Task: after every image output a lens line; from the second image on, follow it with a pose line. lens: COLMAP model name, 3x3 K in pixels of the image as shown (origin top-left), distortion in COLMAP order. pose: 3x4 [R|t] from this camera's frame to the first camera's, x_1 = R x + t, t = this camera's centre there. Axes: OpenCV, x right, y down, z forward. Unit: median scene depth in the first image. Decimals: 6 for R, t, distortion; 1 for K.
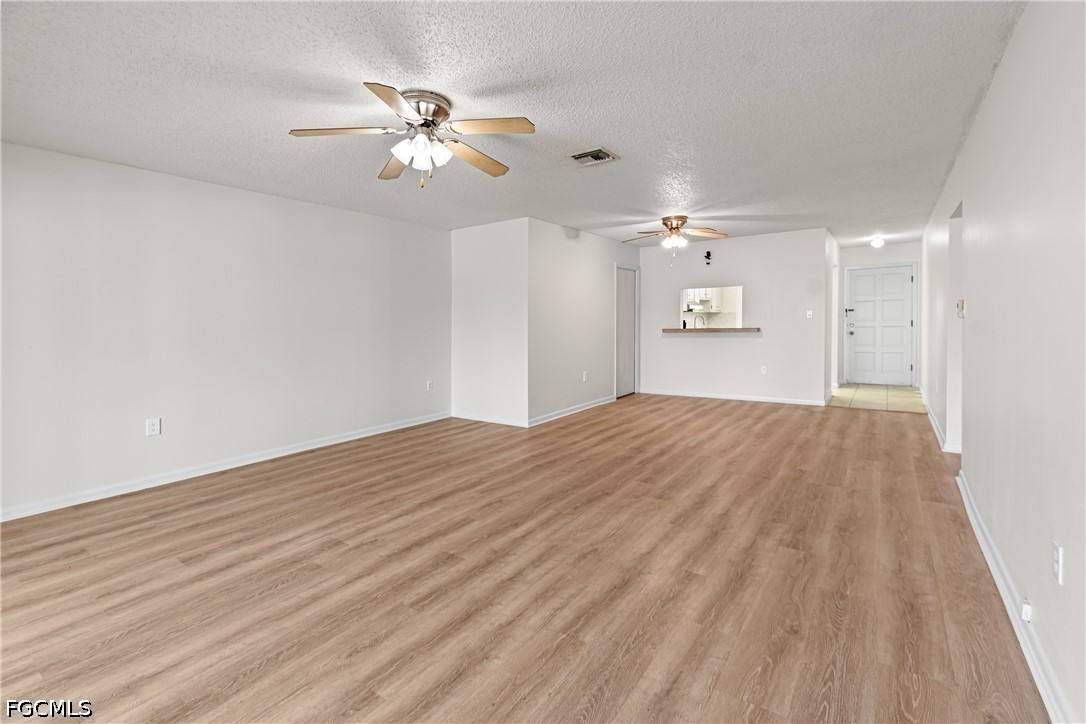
lens RADIAL K [[486.3, 0, 537.3], [0, 486.3, 297.6], [0, 0, 1]] dist [-0.000074, -0.001011]
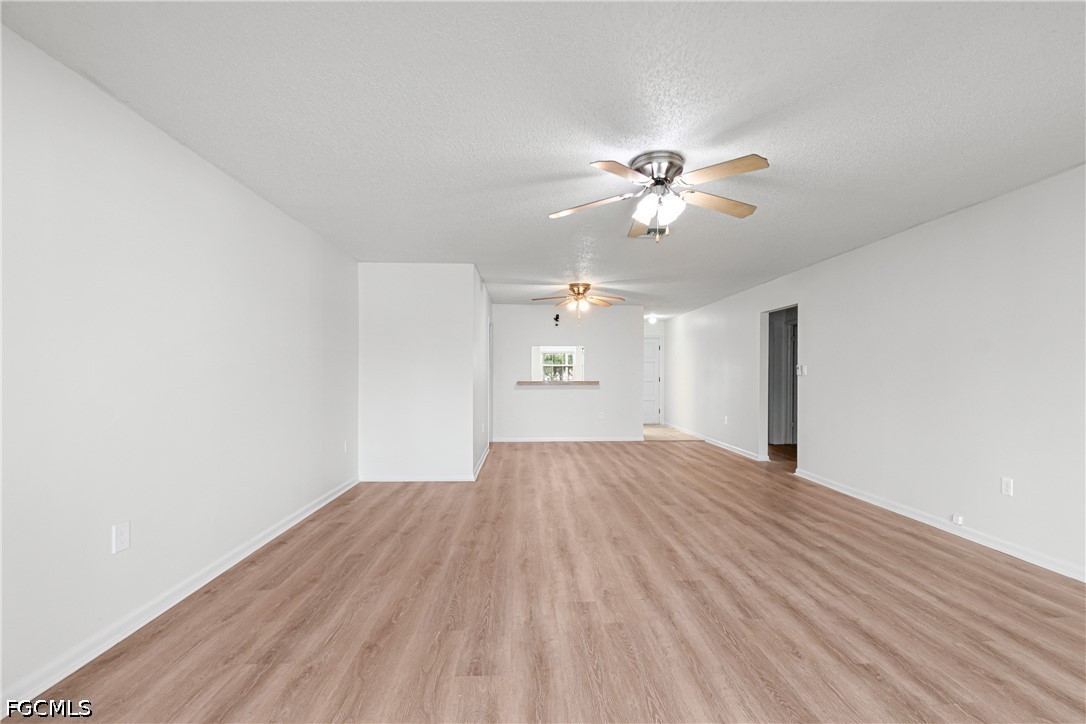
lens RADIAL K [[487.2, 0, 542.8], [0, 487.2, 345.4], [0, 0, 1]] dist [0.000377, -0.005027]
pose [[0.786331, 0.055563, 0.615302, -1.000530], [-0.046363, 0.998446, -0.030911, 0.040192], [-0.616063, -0.004221, 0.787685, 0.292876]]
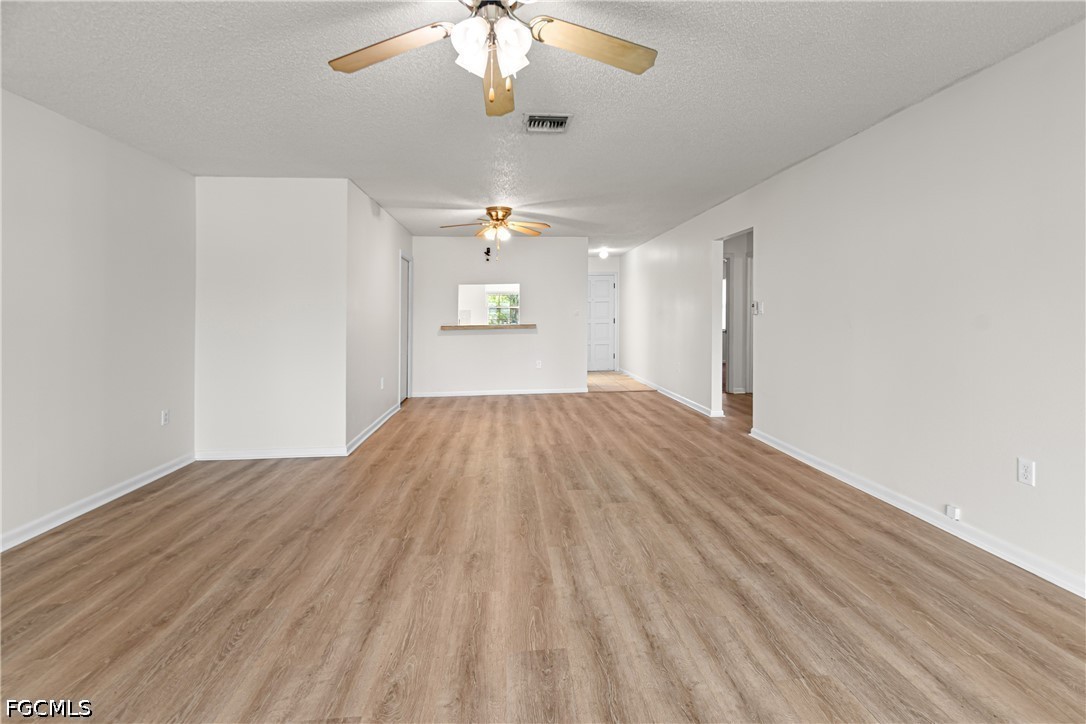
lens RADIAL K [[492.8, 0, 542.7], [0, 492.8, 300.1], [0, 0, 1]] dist [0.000143, -0.001444]
pose [[0.760394, 0.029354, 0.648798, -0.558778], [-0.033821, 0.999412, -0.005579, 0.035379], [-0.648581, -0.017701, 0.760940, 0.422747]]
